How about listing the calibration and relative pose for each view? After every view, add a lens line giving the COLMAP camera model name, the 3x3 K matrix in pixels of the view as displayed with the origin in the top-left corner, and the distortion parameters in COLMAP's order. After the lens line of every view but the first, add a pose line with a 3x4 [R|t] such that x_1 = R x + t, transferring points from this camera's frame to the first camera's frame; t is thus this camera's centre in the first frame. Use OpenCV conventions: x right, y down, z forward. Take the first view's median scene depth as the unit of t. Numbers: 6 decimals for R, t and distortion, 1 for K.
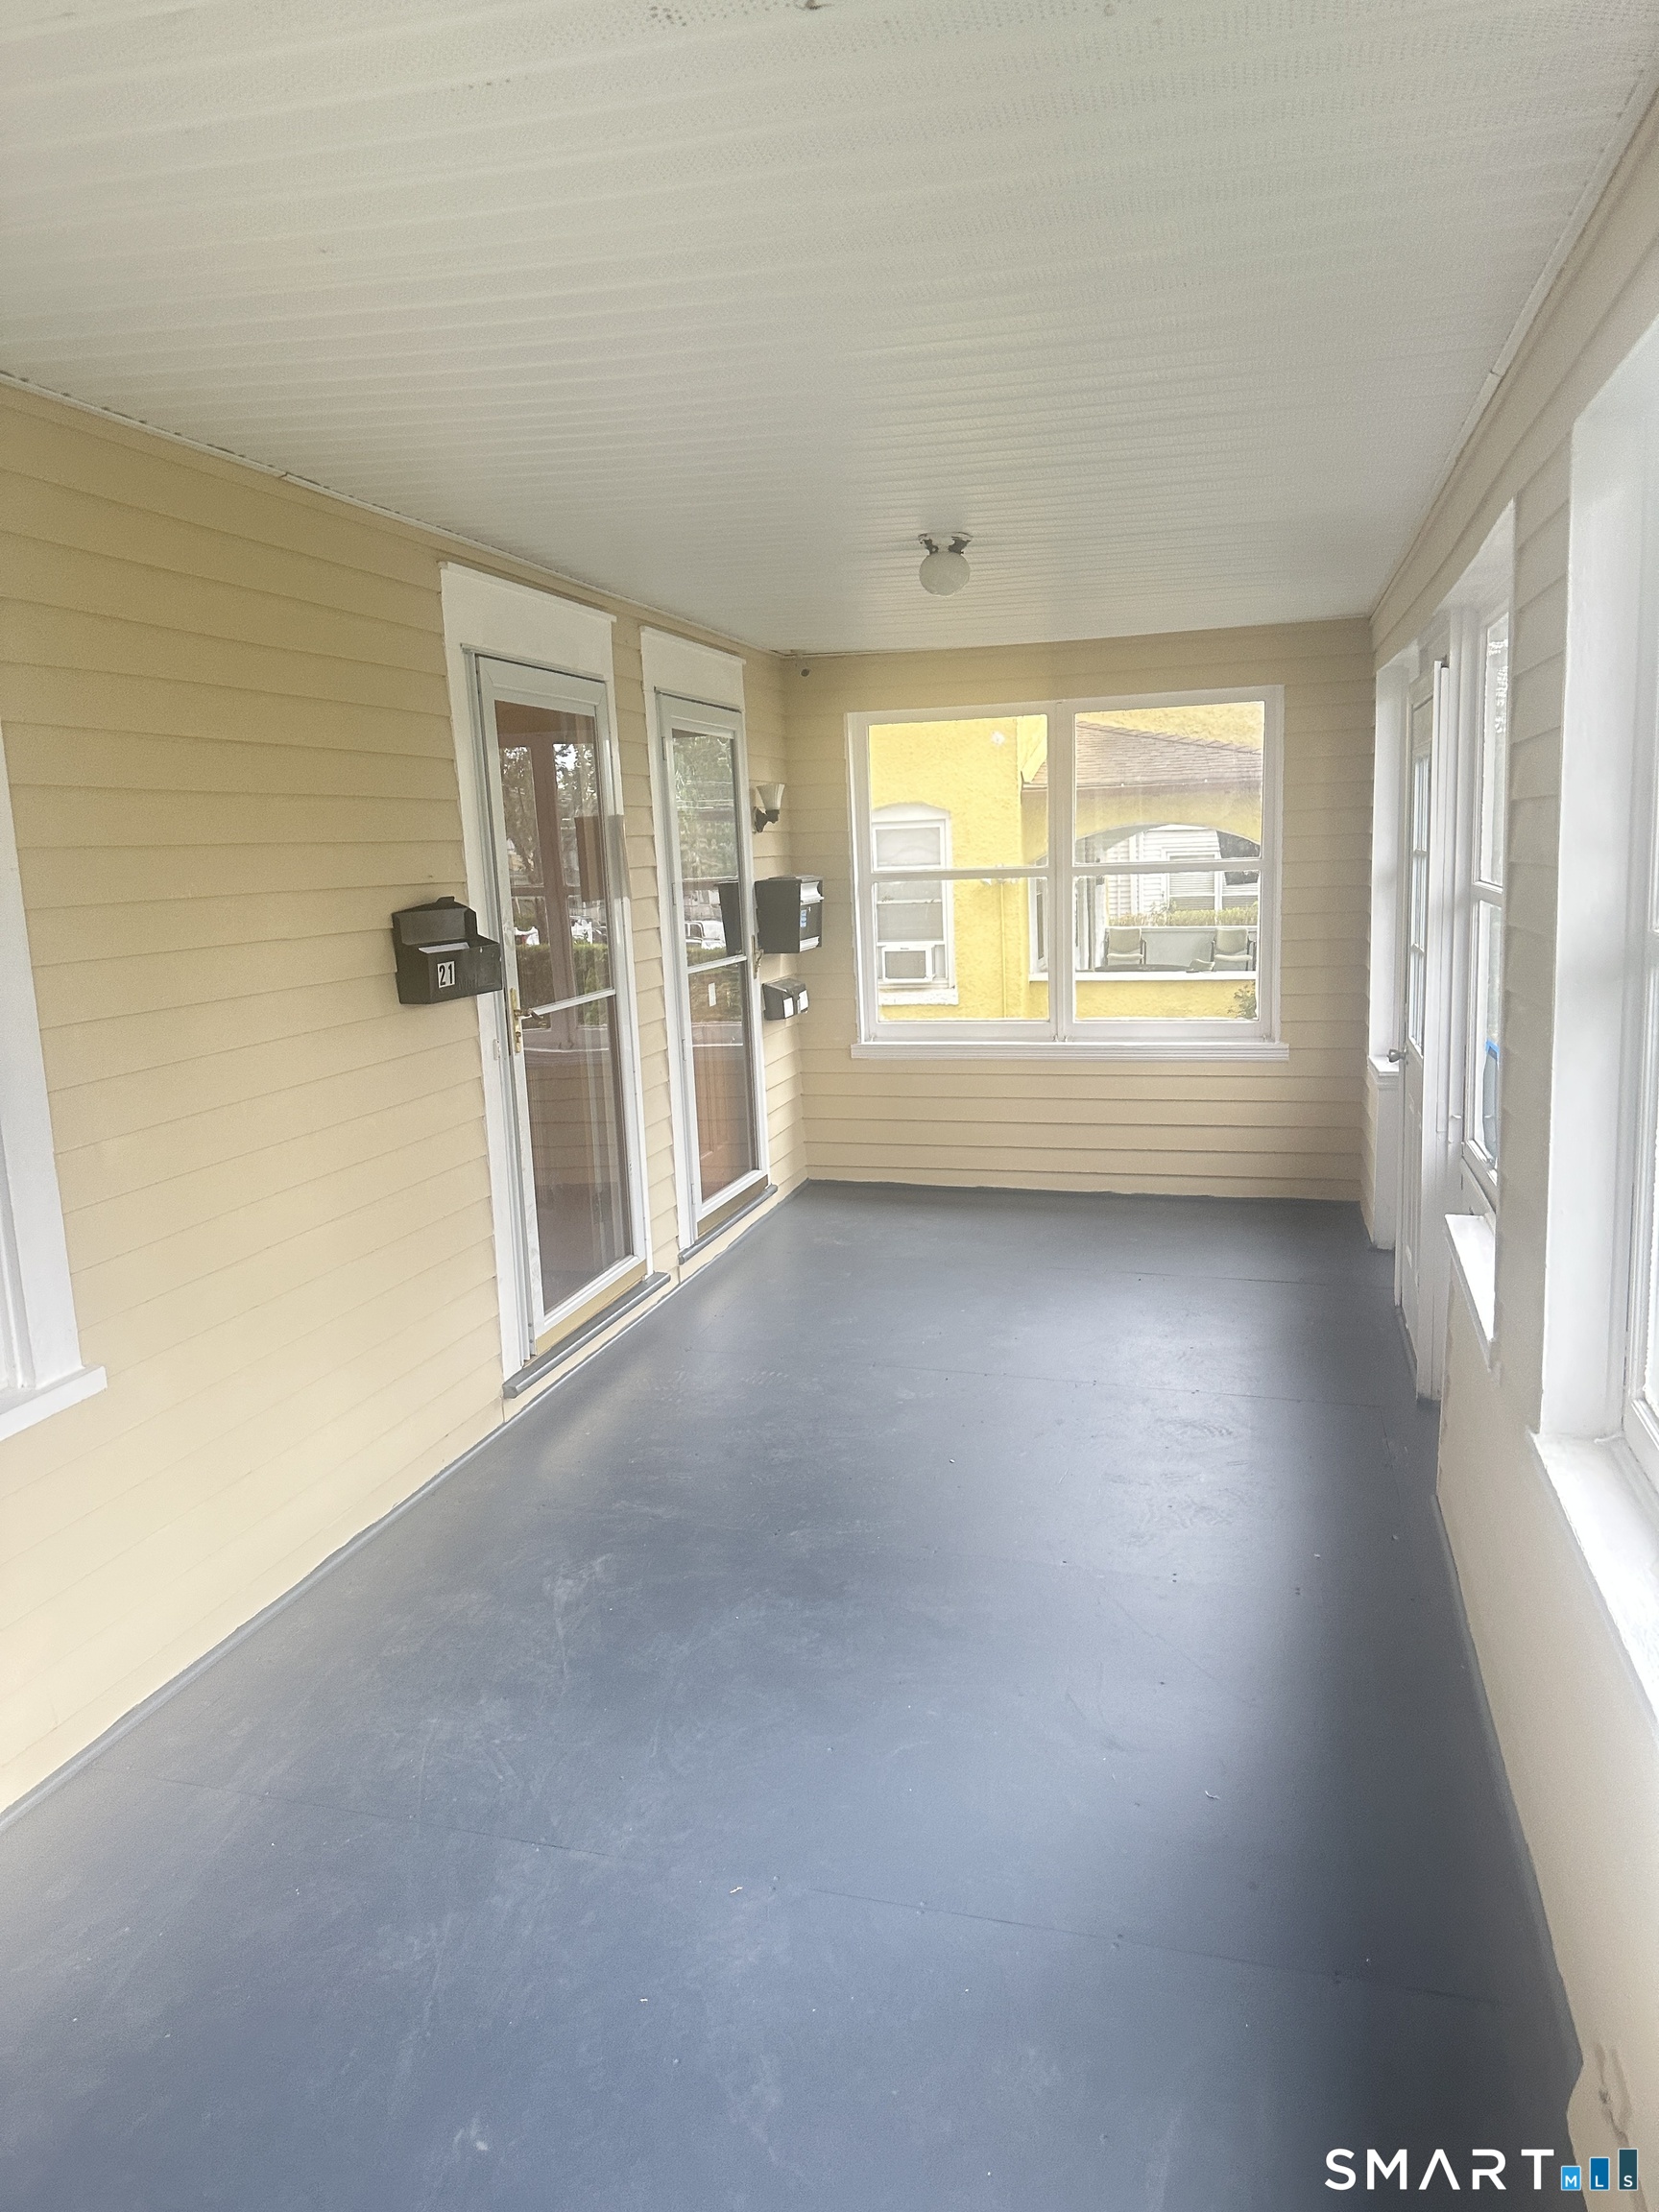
lens RADIAL K [[1553.9, 0, 821.0], [0, 1553.9, 1102.5], [0, 0, 1]] dist [0.061136, -0.091809]
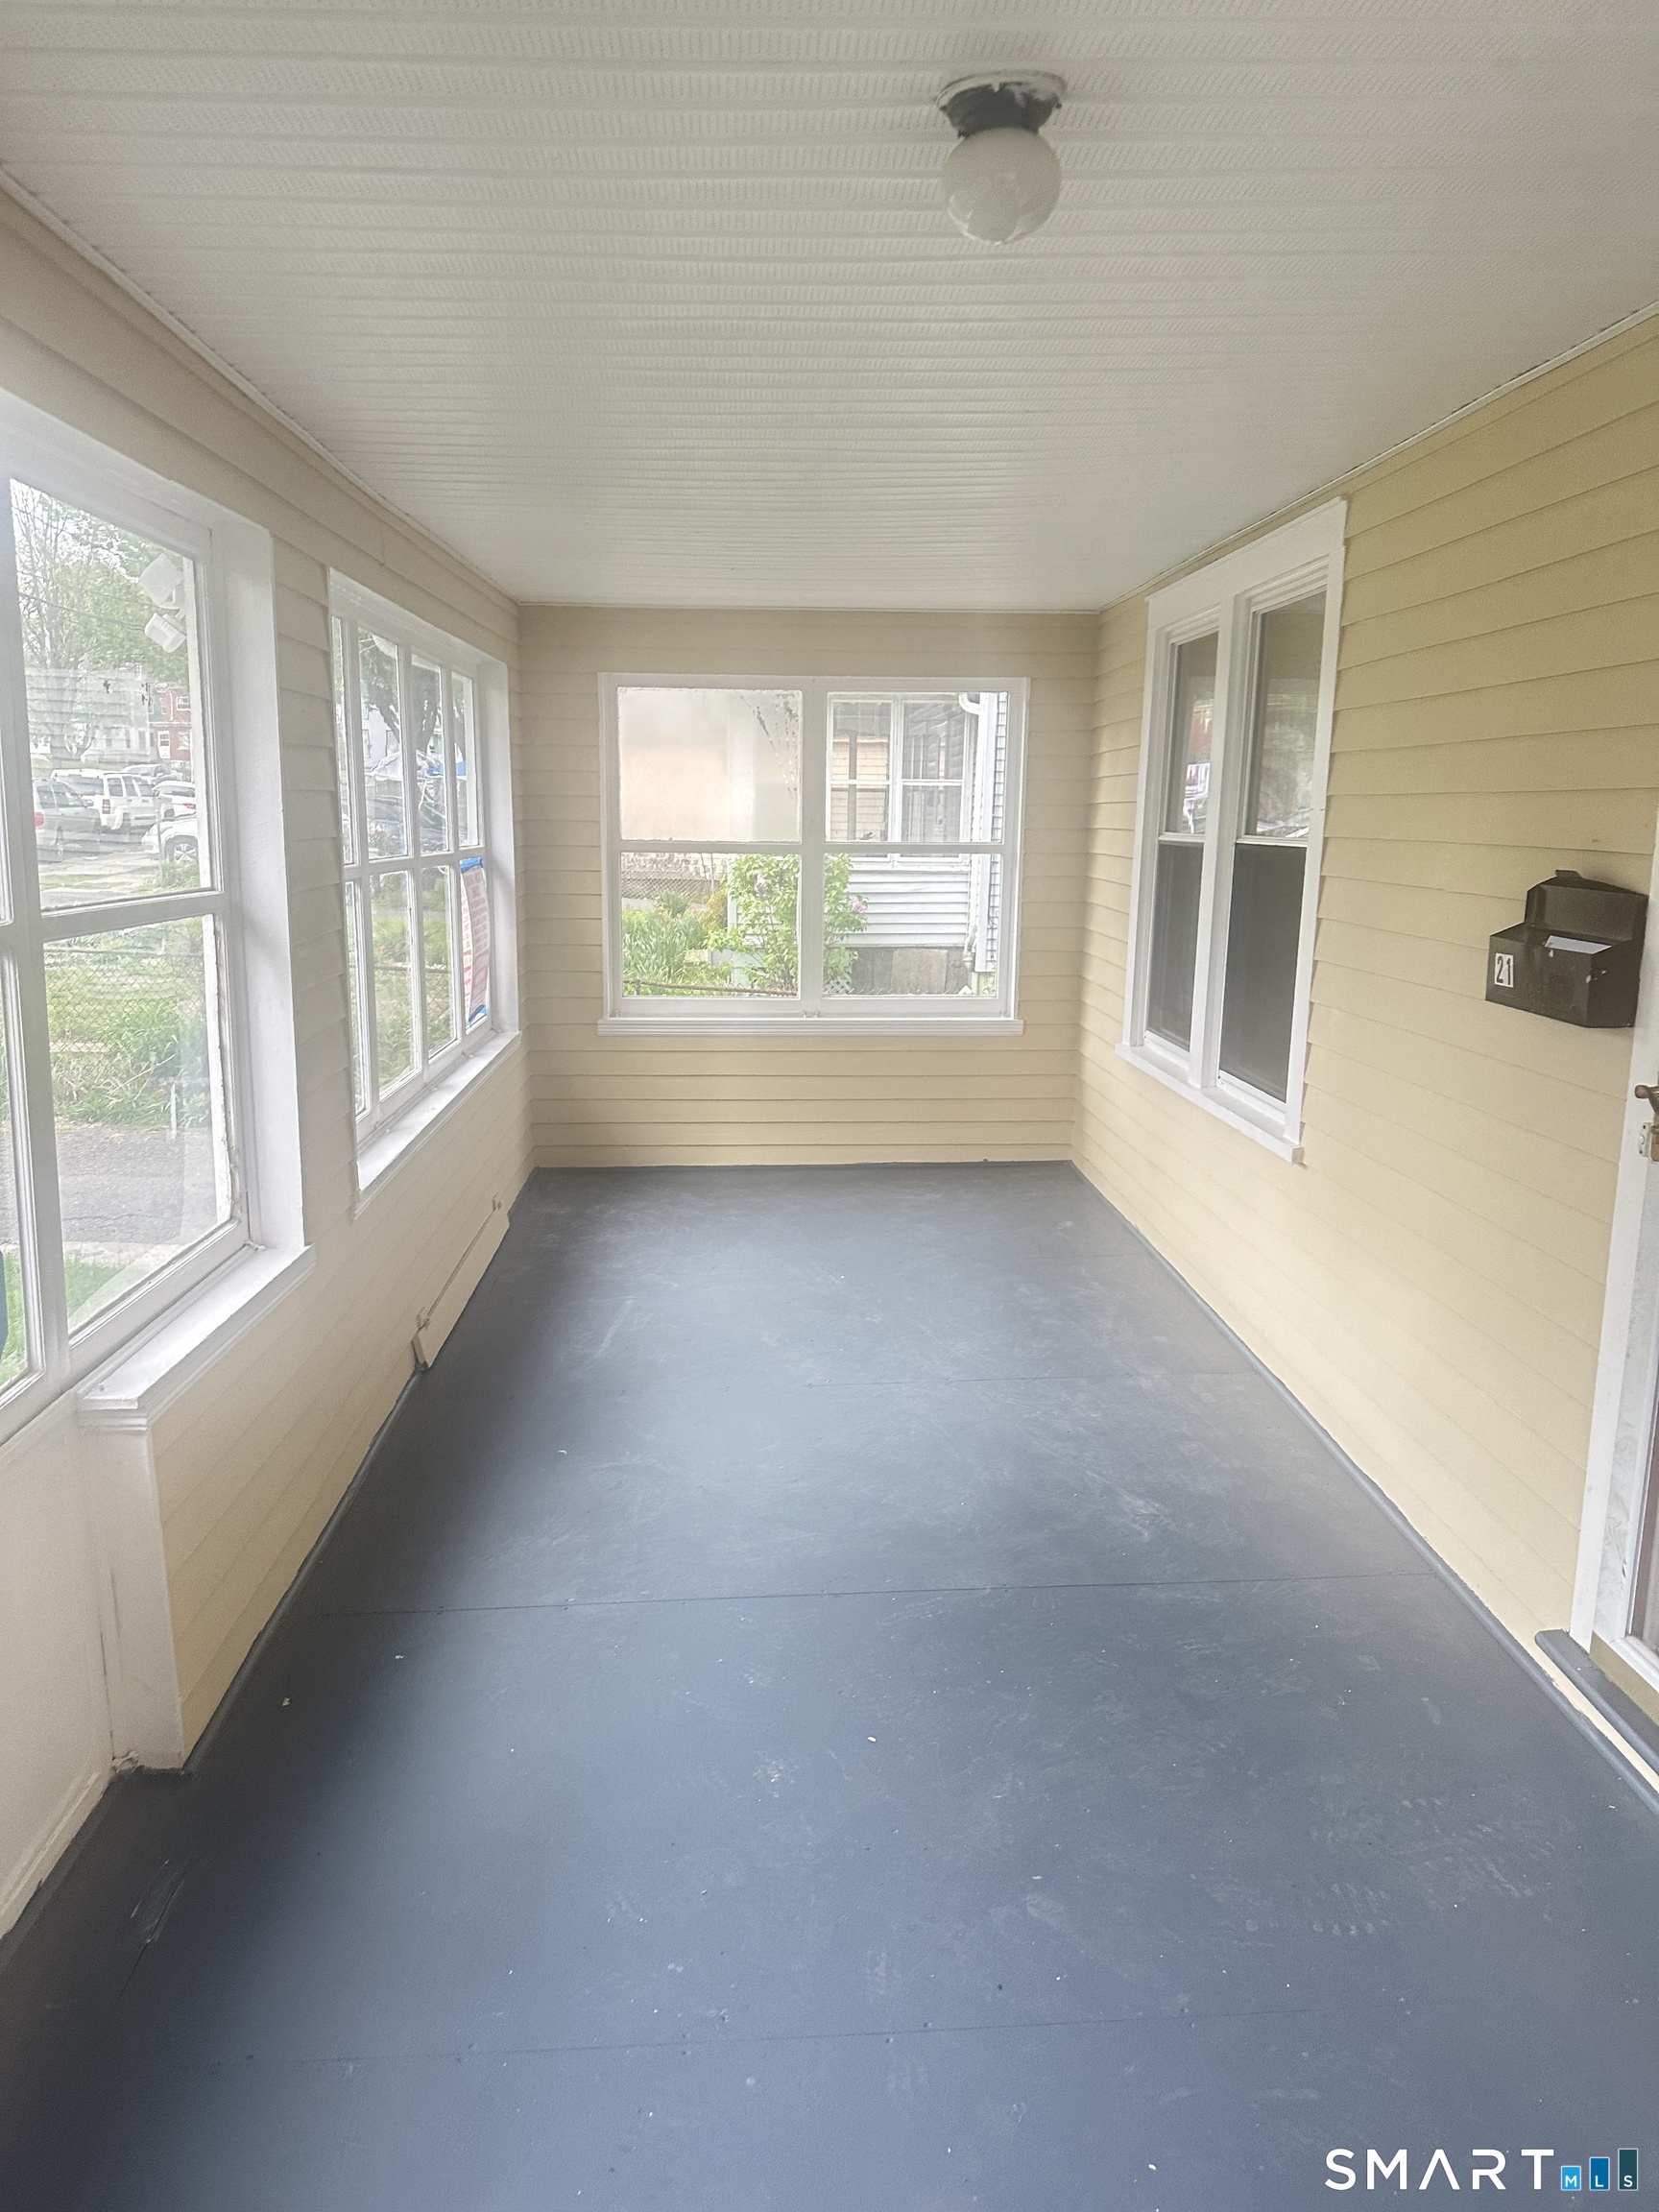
lens RADIAL K [[1553.9, 0, 820.3], [0, 1553.9, 1117.8], [0, 0, 1]] dist [0.061136, -0.091809]
pose [[-0.948662, 0.090727, -0.303000, 0.346686], [-0.021026, 0.937769, 0.346623, -0.306718], [0.315592, 0.335199, -0.887718, 1.813737]]
